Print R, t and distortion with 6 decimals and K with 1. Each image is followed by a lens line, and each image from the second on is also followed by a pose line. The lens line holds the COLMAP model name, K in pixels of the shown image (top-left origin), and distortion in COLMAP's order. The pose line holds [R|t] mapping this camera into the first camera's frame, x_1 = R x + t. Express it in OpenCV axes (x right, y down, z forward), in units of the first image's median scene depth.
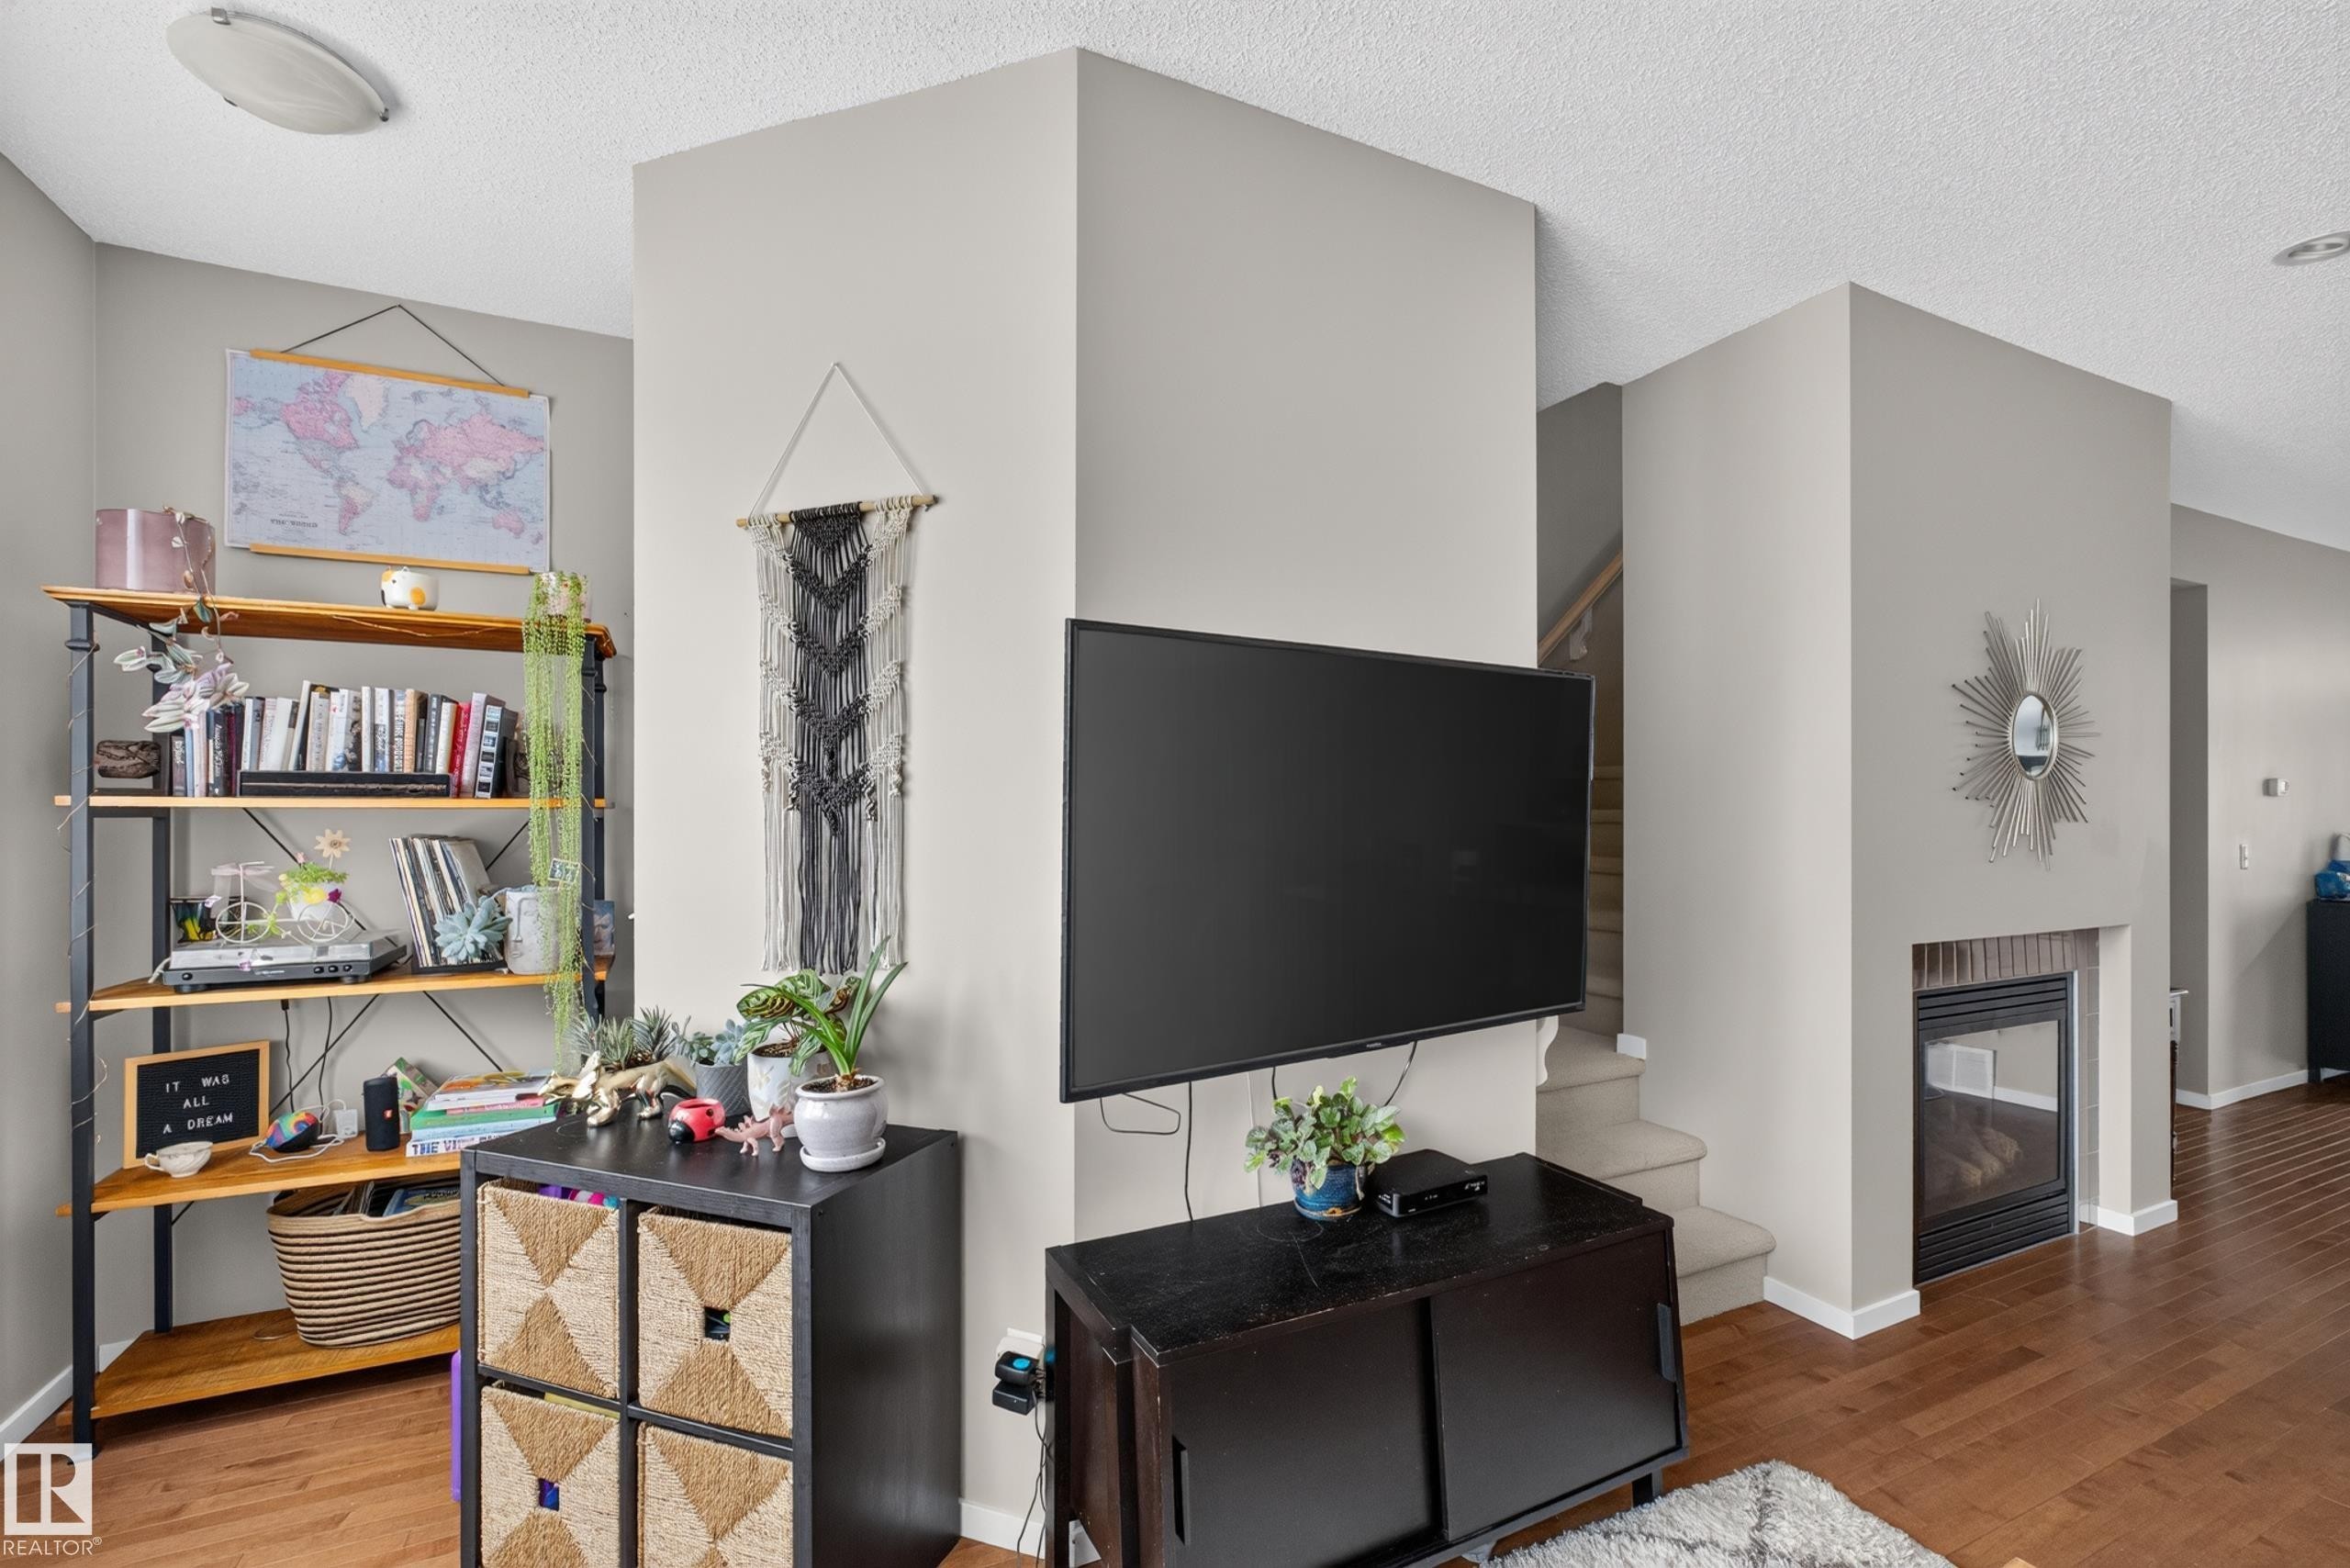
lens RADIAL K [[1005.7, 0, 1176.5], [0, 1005.7, 807.0], [0, 0, 1]] dist [-0.015640, 0.004549]
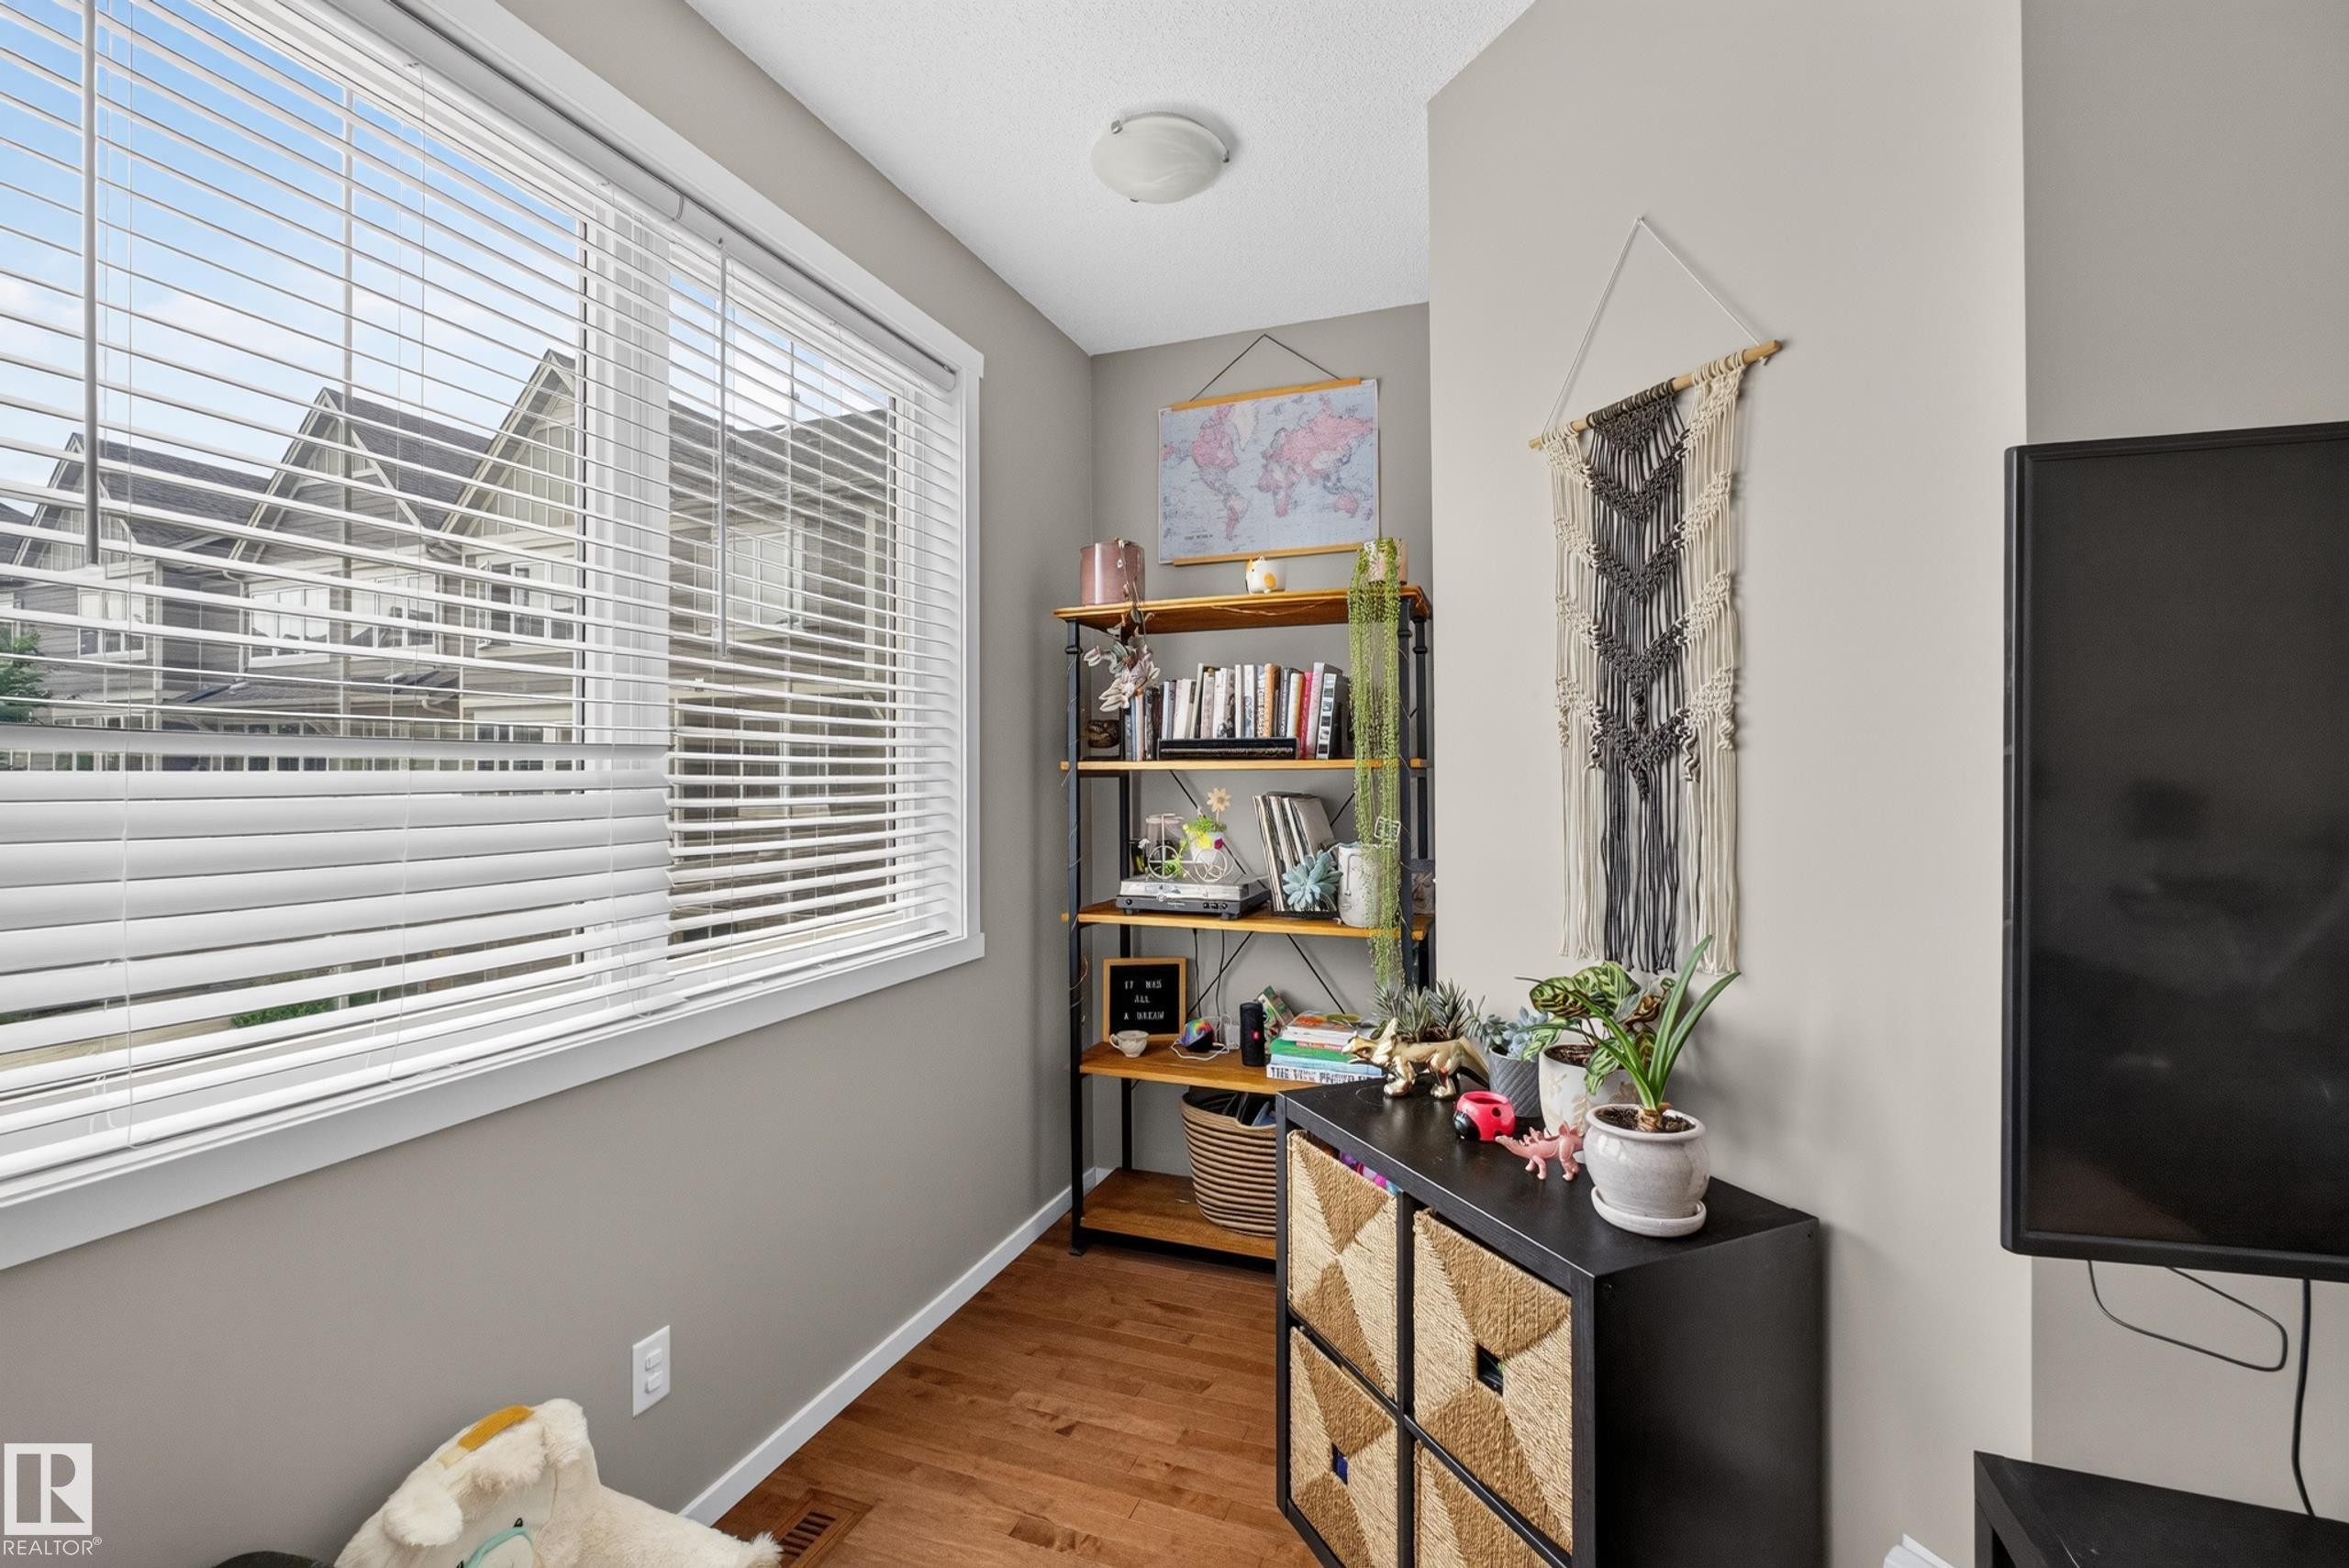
lens RADIAL K [[1005.2, 0, 1181.6], [0, 1005.2, 766.7], [0, 0, 1]] dist [-0.015640, 0.004549]
pose [[0.693821, -0.007705, -0.720106, -0.018366], [0.007478, 0.999966, -0.003494, 0.001714], [0.720108, -0.002961, 0.693855, 0.168968]]
